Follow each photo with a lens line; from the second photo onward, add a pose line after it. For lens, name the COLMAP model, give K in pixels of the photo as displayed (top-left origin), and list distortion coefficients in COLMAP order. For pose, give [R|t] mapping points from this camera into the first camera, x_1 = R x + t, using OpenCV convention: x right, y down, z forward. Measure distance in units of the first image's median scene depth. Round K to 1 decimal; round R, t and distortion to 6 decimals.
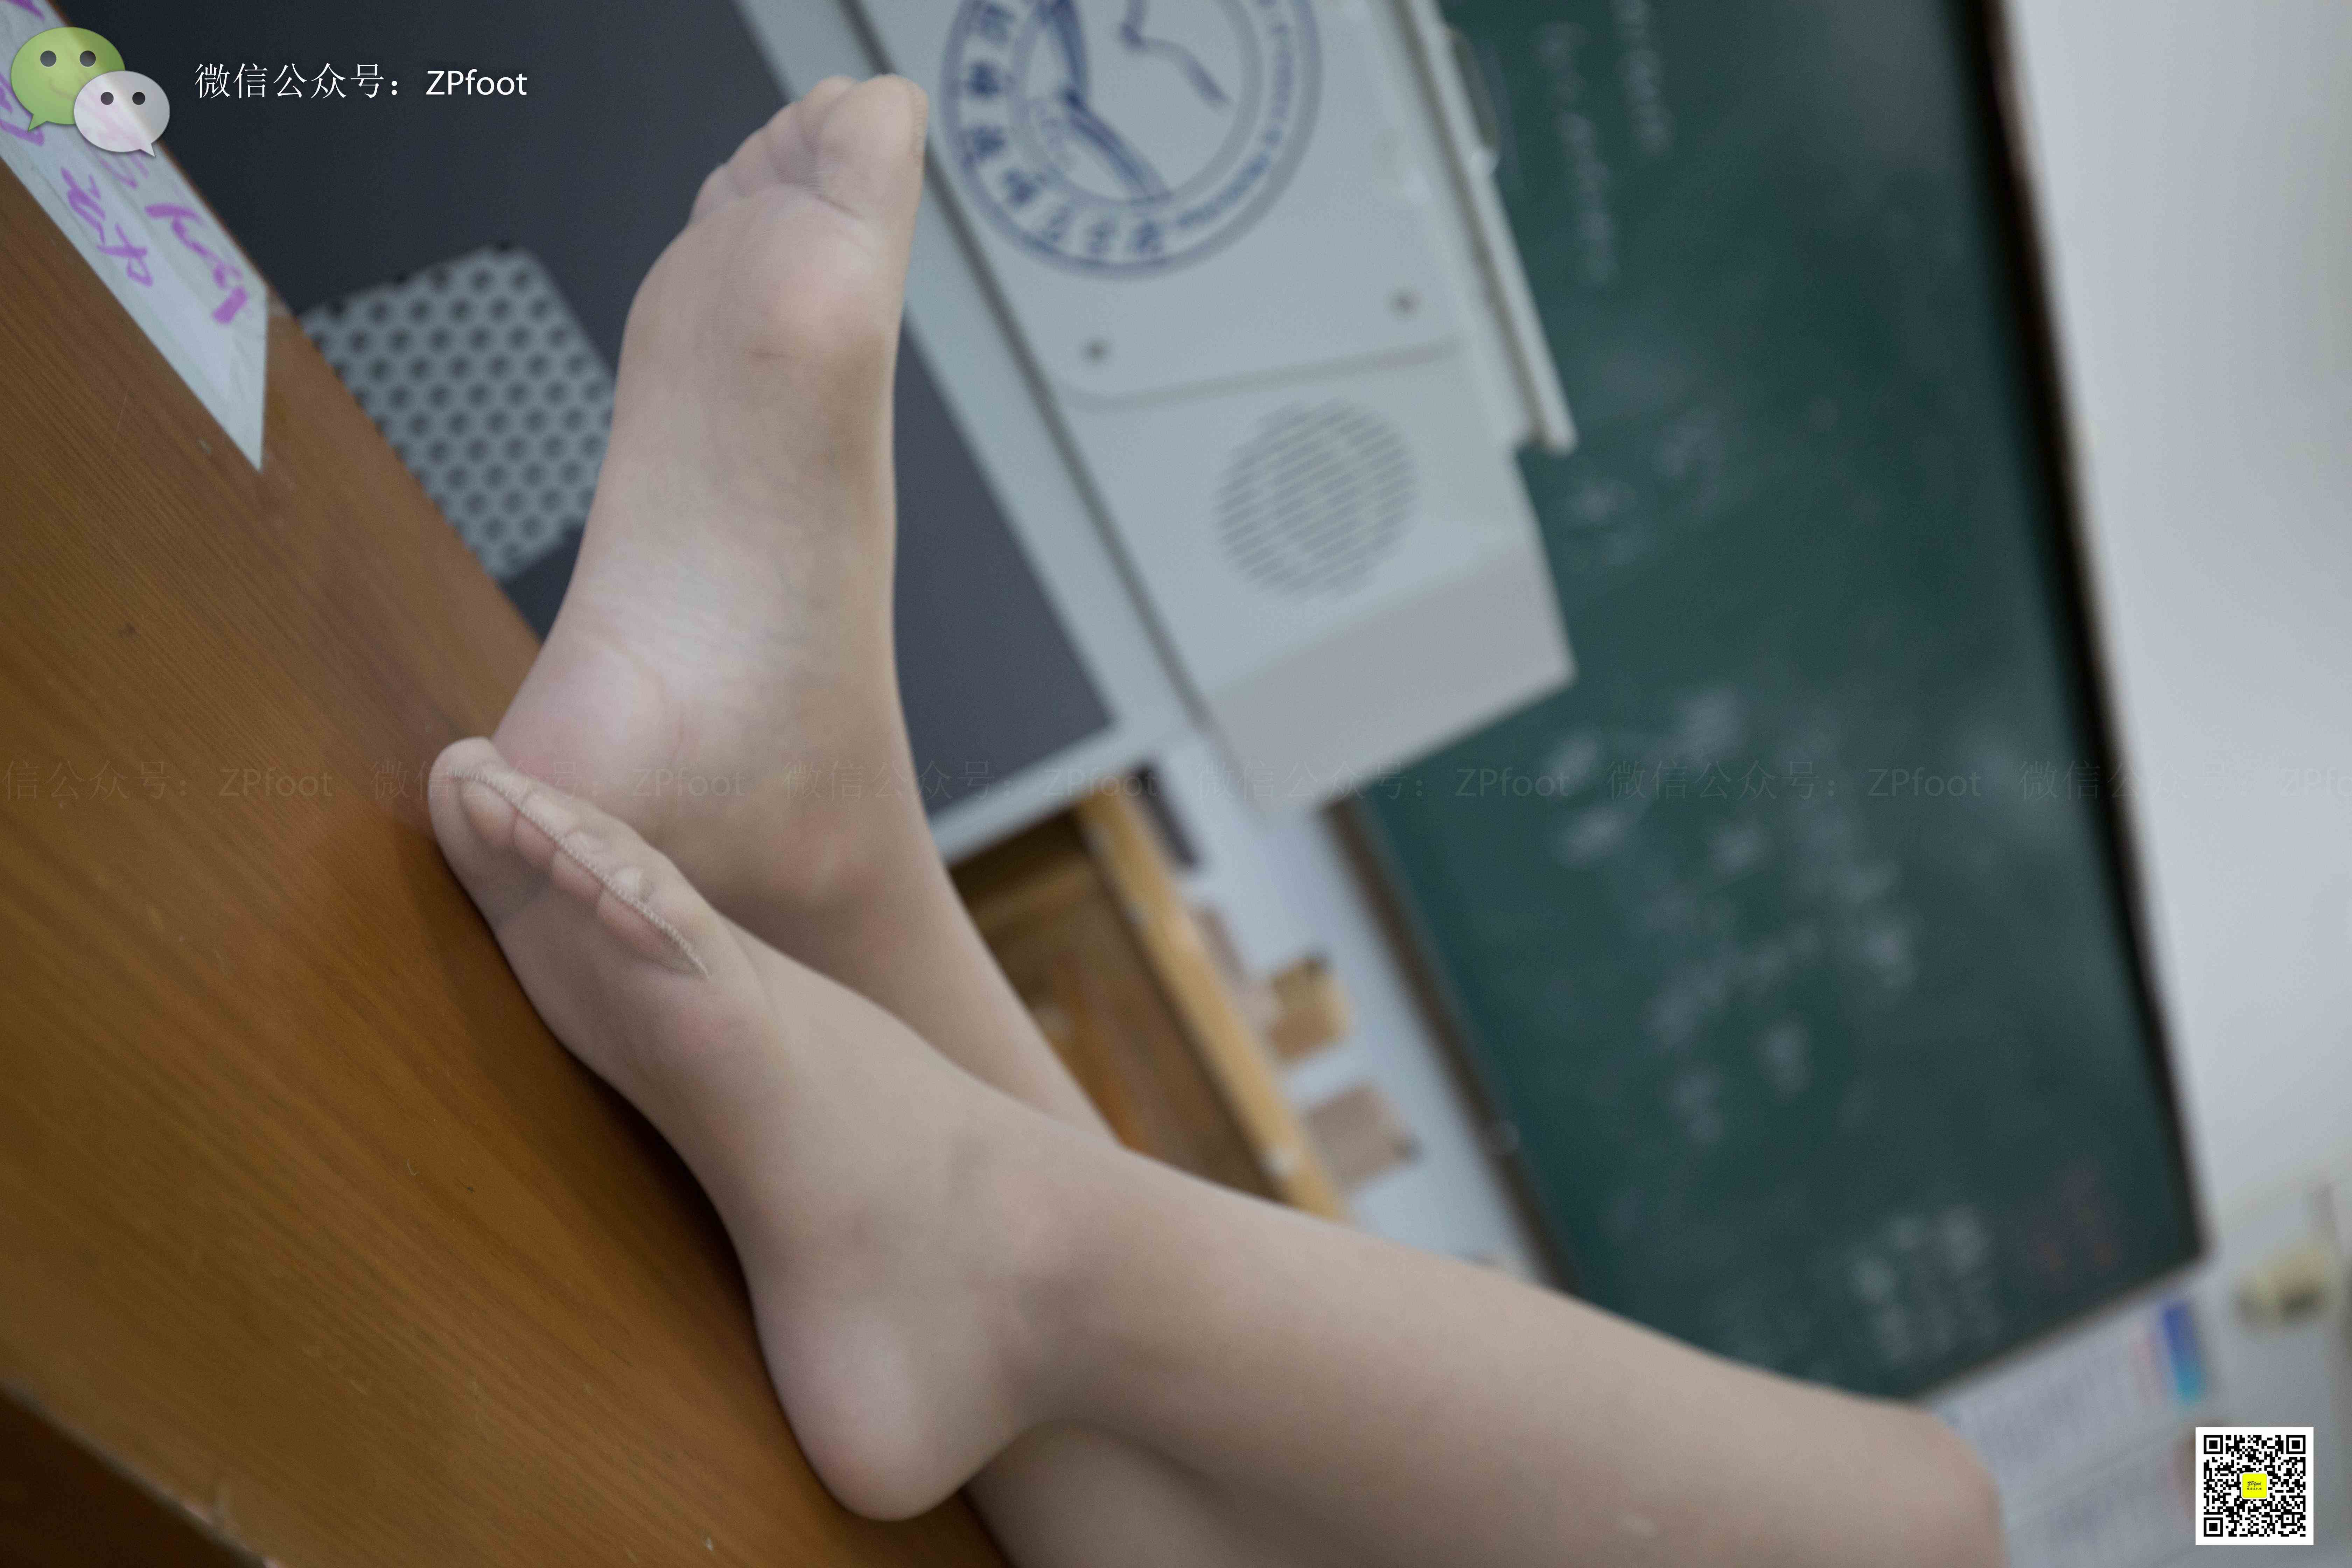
lens RADIAL K [[2193.4, 0, 1173.2], [0, 2193.4, 787.7], [0, 0, 1]] dist [0.006879, 0.000000]
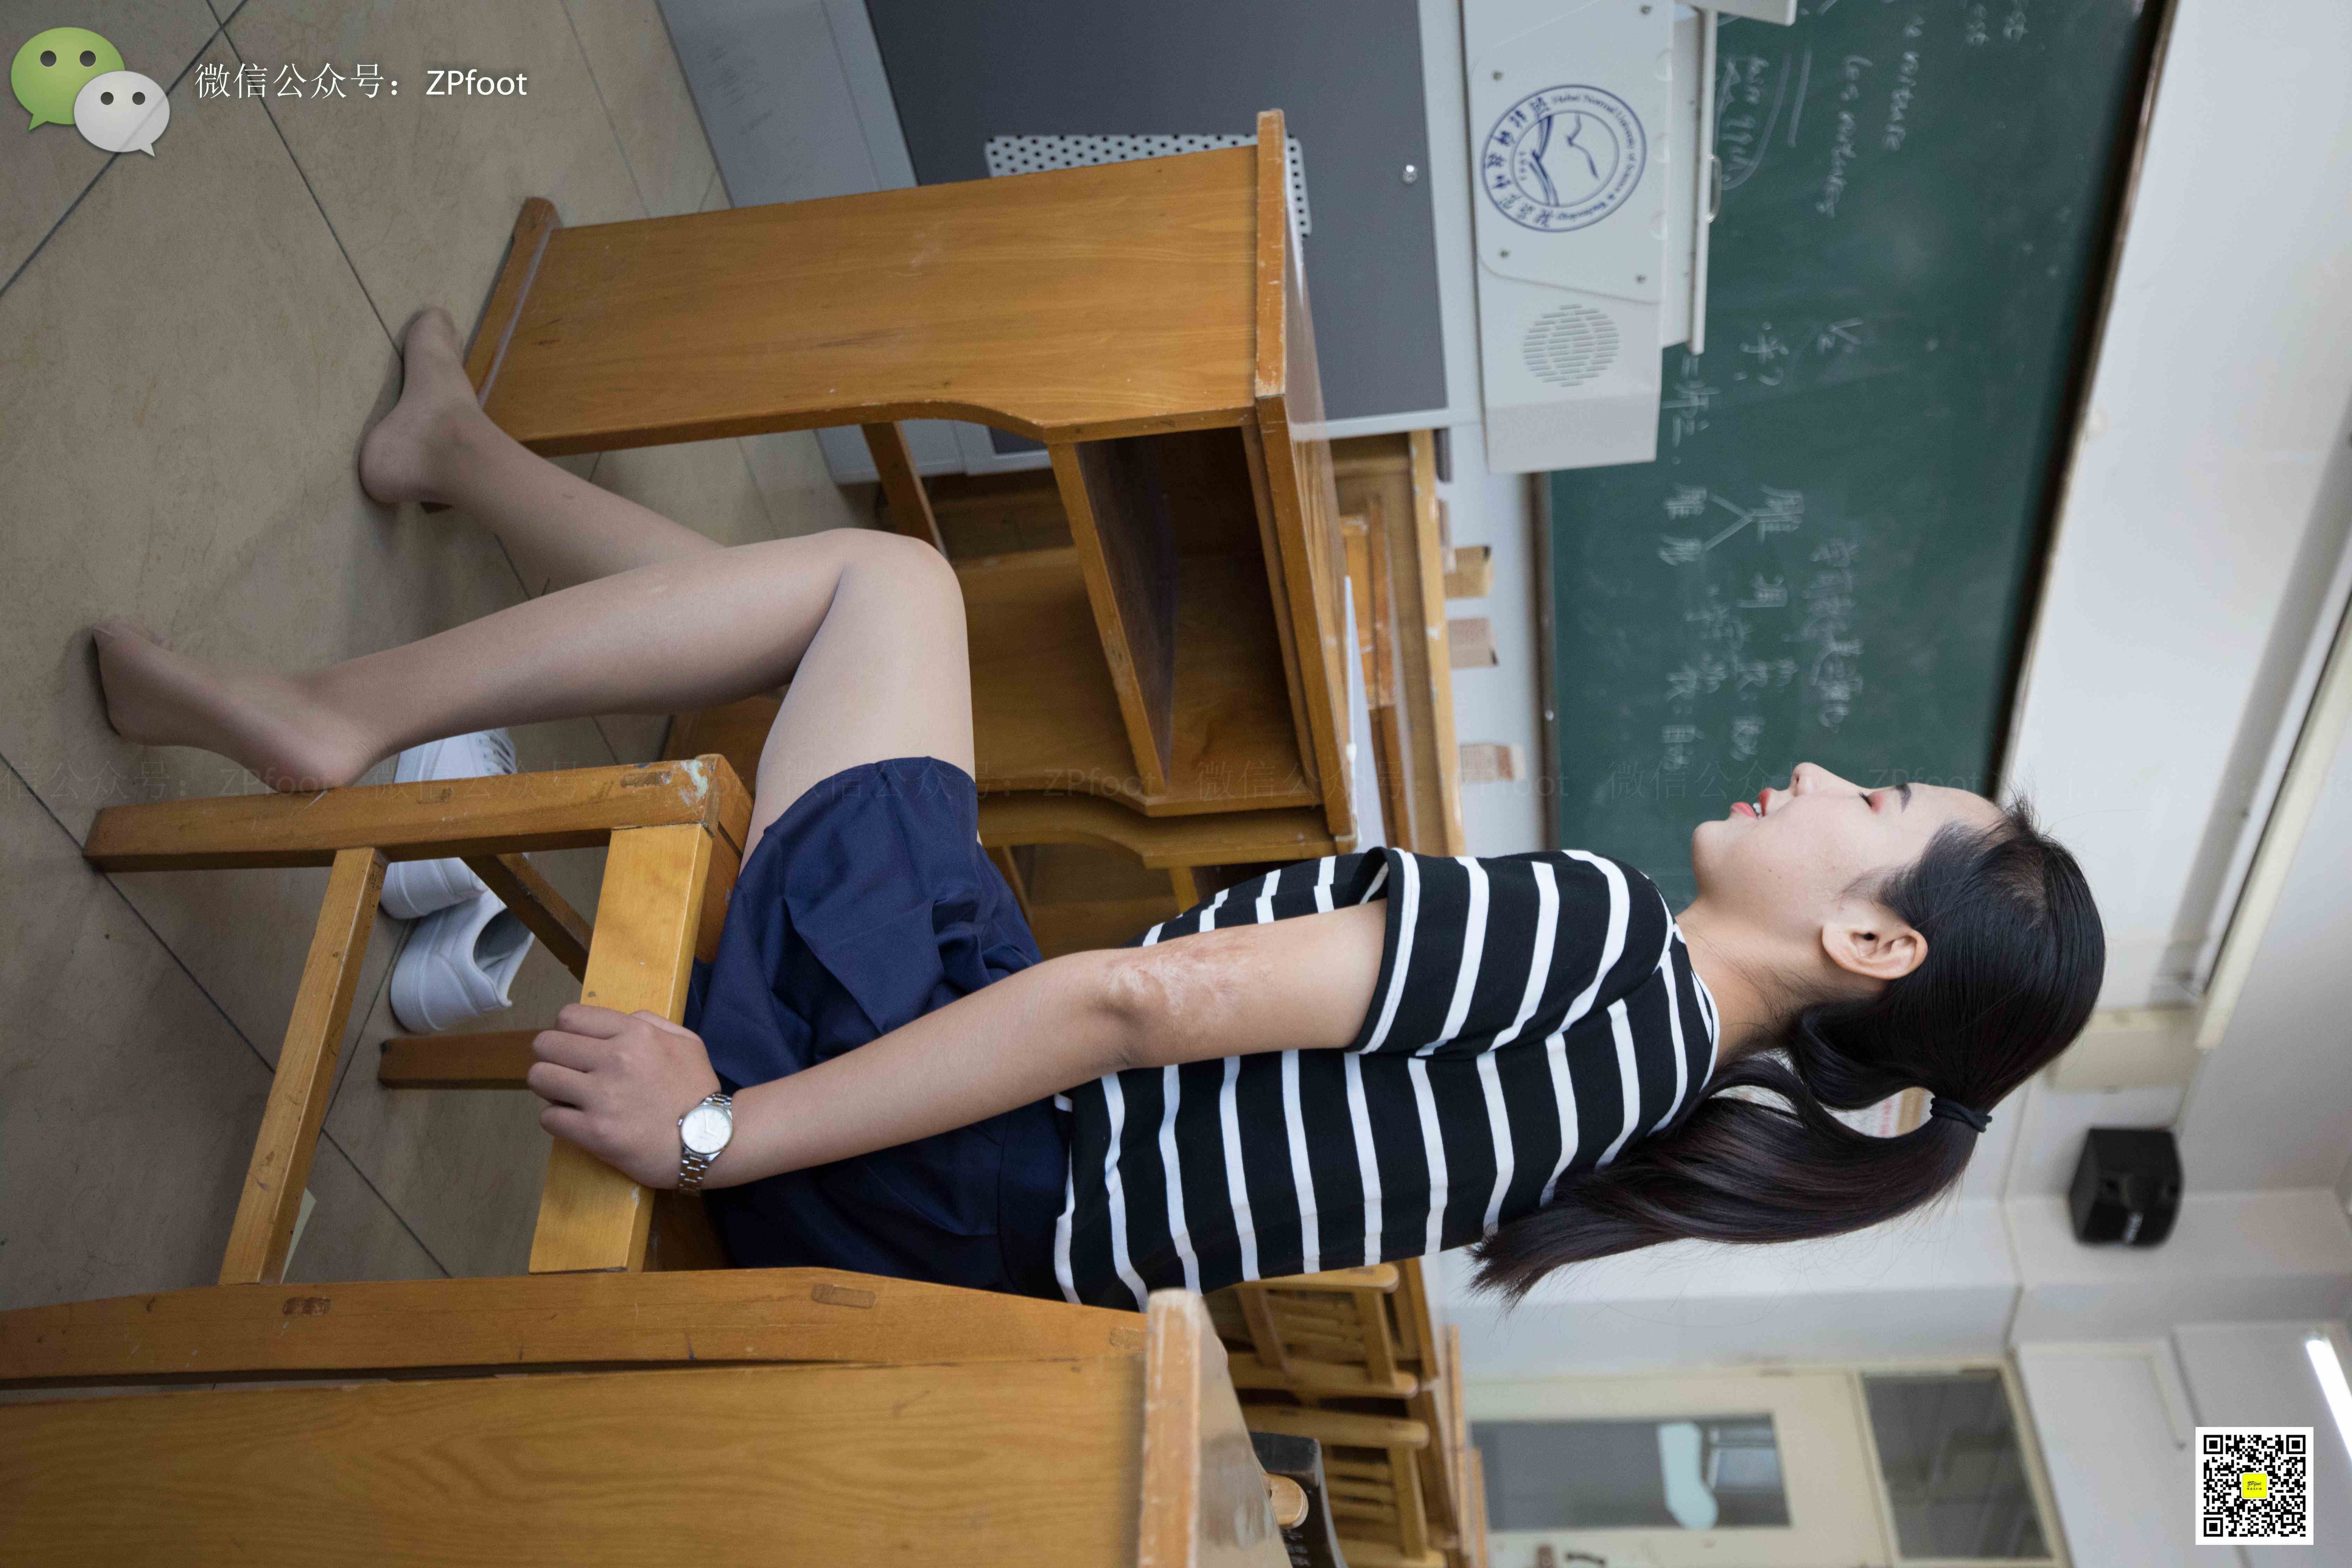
lens RADIAL K [[1970.5, 0, 1177.8], [0, 1970.5, 794.6], [0, 0, 1]] dist [0.002793, -0.010544]
pose [[0.929011, 0.368438, -0.034543, -0.074383], [-0.351805, 0.908293, 0.226357, -0.033113], [0.114773, -0.198136, 0.973432, -1.177089]]
